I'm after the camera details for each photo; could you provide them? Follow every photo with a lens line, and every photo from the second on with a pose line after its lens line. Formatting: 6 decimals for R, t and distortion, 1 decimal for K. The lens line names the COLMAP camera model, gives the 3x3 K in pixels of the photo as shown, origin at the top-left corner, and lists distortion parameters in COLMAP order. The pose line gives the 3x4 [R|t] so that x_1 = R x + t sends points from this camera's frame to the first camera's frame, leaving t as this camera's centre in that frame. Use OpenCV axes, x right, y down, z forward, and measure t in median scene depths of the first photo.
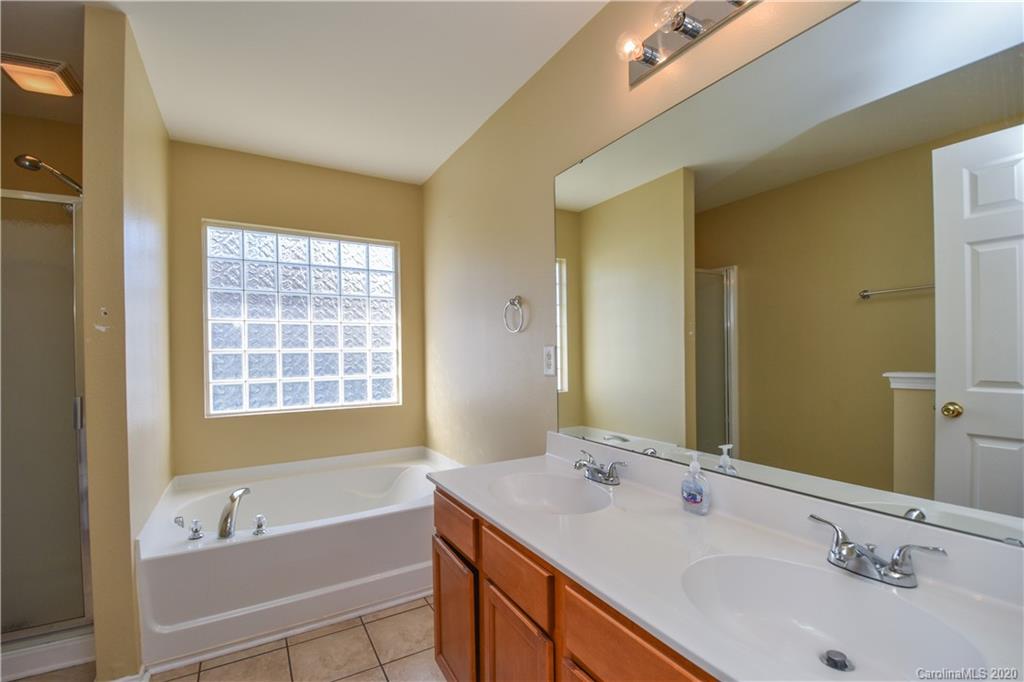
lens RADIAL K [[449.8, 0, 509.9], [0, 449.8, 354.4], [0, 0, 1]] dist [0.013167, -0.018713]
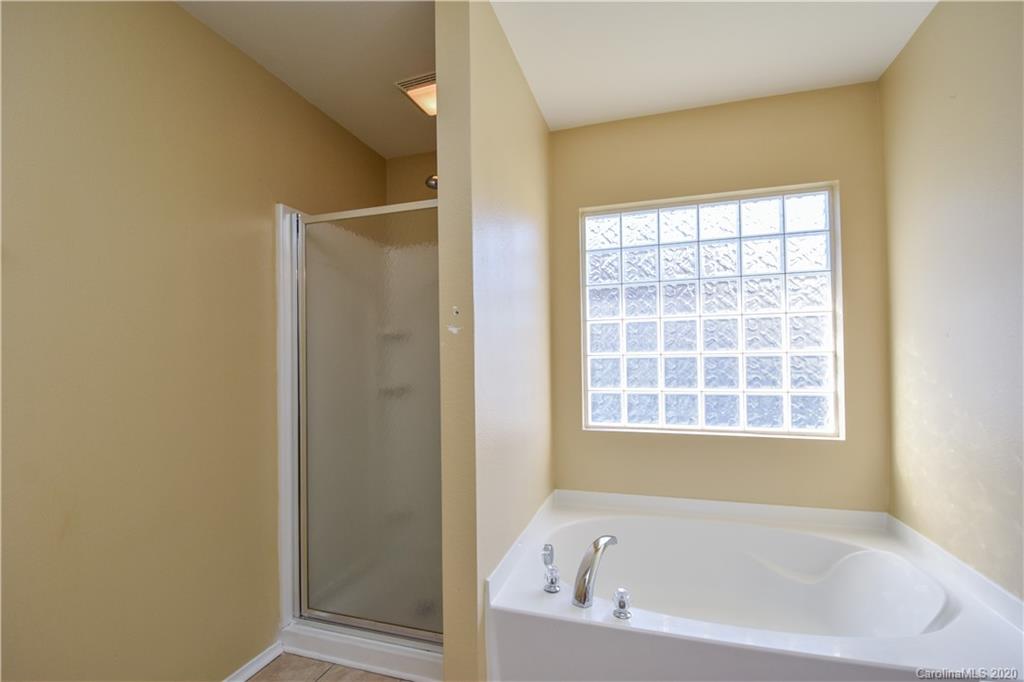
lens RADIAL K [[449.8, 0, 509.9], [0, 449.8, 354.4], [0, 0, 1]] dist [0.013167, -0.018713]
pose [[0.673926, -0.006248, -0.738773, -0.099244], [0.000494, 0.999968, -0.008006, -0.001674], [0.738799, 0.005030, 0.673907, 0.257335]]
